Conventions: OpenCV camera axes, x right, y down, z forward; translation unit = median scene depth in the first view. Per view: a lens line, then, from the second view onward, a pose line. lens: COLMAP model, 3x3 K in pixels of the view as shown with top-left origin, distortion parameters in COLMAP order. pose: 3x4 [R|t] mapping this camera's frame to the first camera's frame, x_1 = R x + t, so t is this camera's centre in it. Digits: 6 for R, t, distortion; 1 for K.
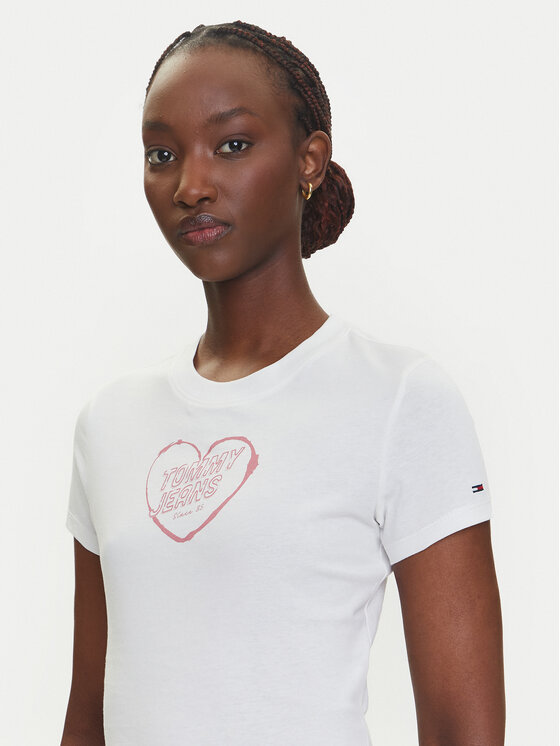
lens RADIAL K [[1028.7, 0, 280.0], [0, 1028.7, 373.0], [0, 0, 1]] dist [0.016276, -0.018203]
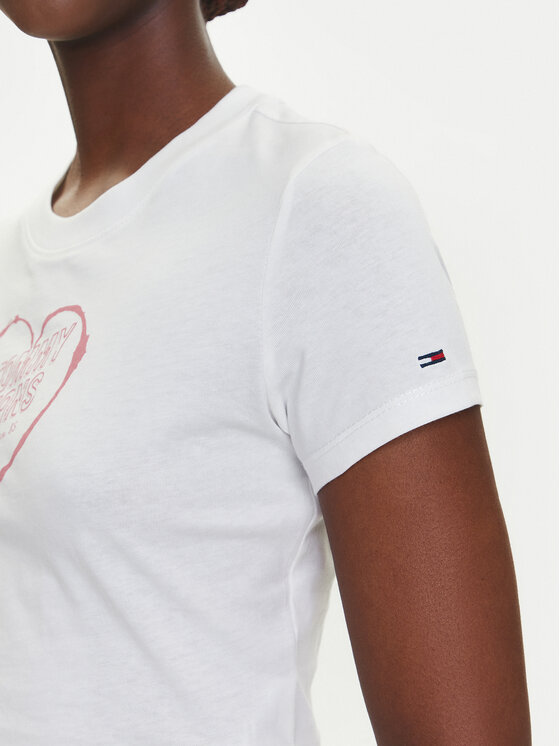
lens RADIAL K [[1330.1, 0, 280.0], [0, 1330.1, 373.0], [0, 0, 1]] dist [-0.038604, -0.010976]
pose [[0.992685, -0.106740, -0.056414, 0.118880], [0.113379, 0.984773, 0.131786, 0.011412], [0.041488, -0.137219, 0.989672, 0.215657]]
